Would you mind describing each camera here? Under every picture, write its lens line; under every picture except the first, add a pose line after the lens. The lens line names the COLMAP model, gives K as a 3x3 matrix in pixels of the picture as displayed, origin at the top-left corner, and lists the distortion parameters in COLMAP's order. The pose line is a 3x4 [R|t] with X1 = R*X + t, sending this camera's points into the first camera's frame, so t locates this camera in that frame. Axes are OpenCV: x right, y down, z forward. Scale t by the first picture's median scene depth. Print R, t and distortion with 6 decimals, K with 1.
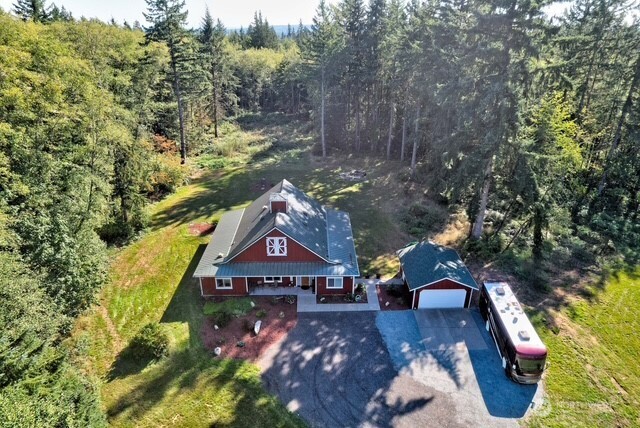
lens RADIAL K [[409.3, 0, 320.1], [0, 409.3, 217.6], [0, 0, 1]] dist [-0.051399, 0.009108]
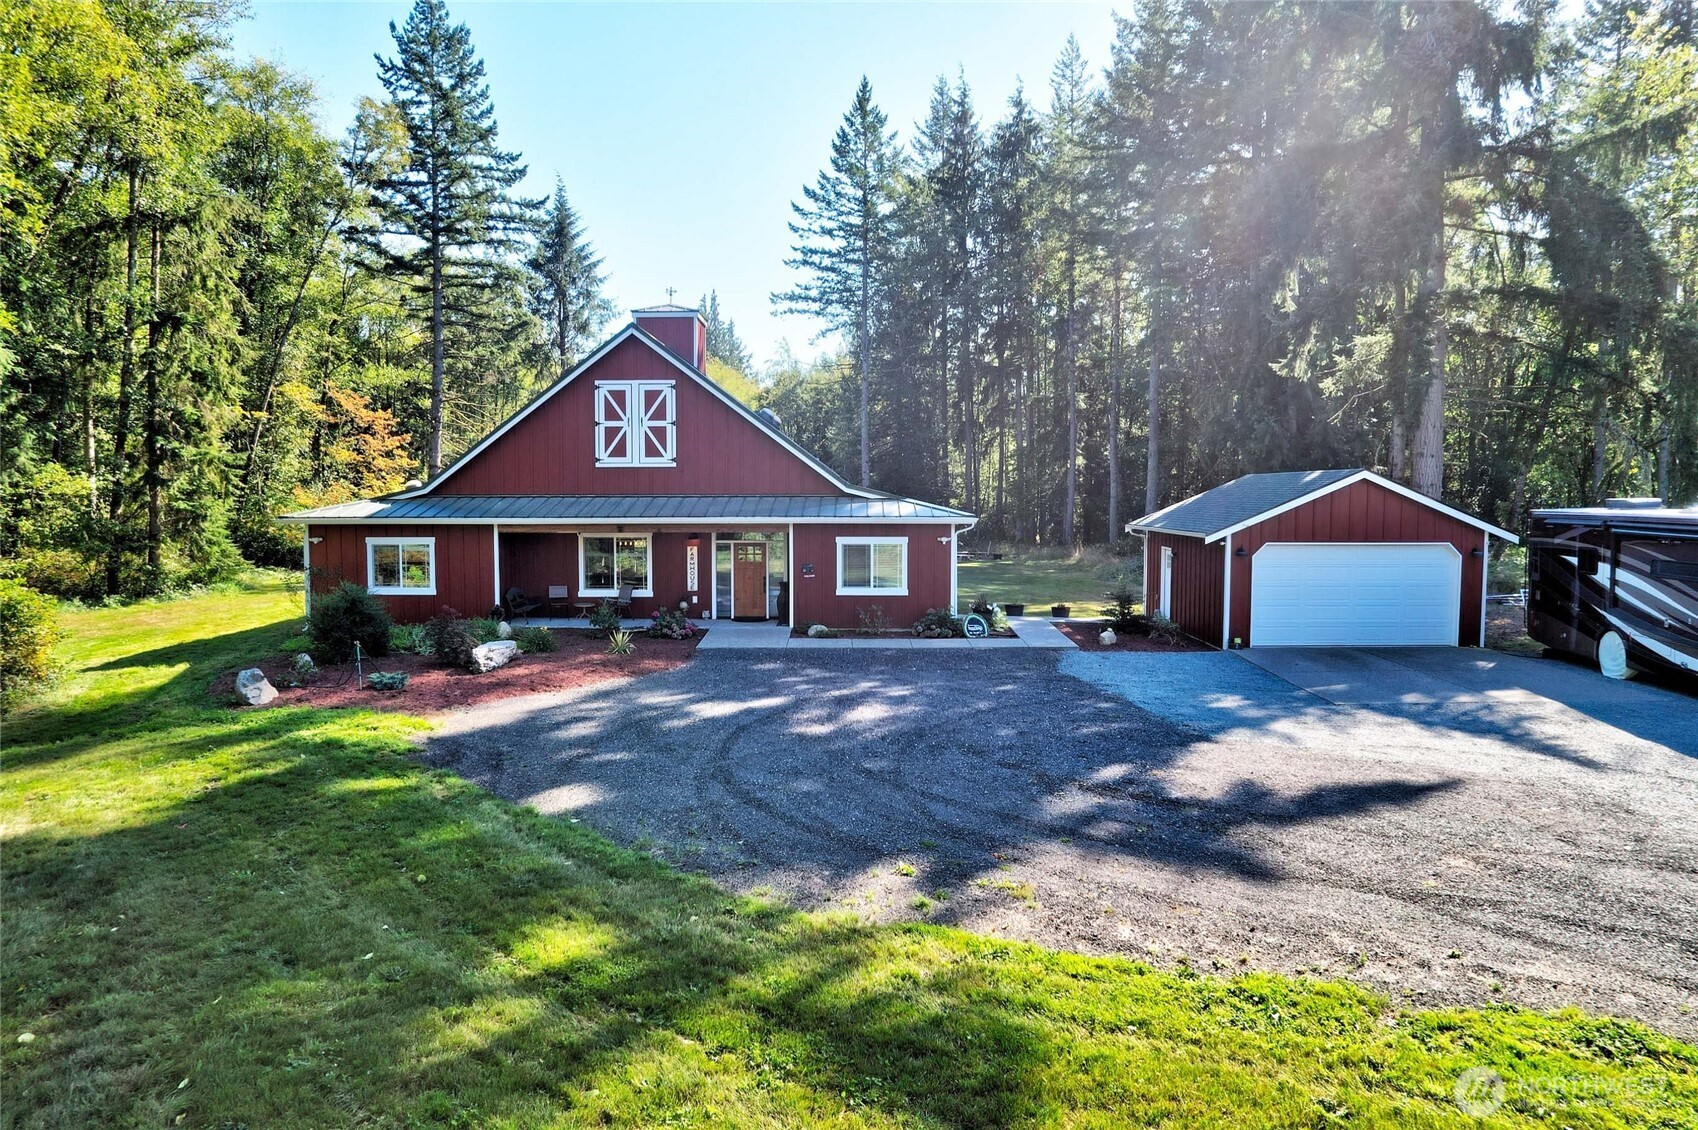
lens RADIAL K [[1085.9, 0, 850.2], [0, 1085.9, 558.7], [0, 0, 1]] dist [-0.051399, 0.009108]
pose [[0.999667, -0.001235, -0.025791, 0.039597], [-0.007941, 0.935733, -0.352619, 0.379352], [0.024569, 0.352706, 0.935412, 0.429675]]
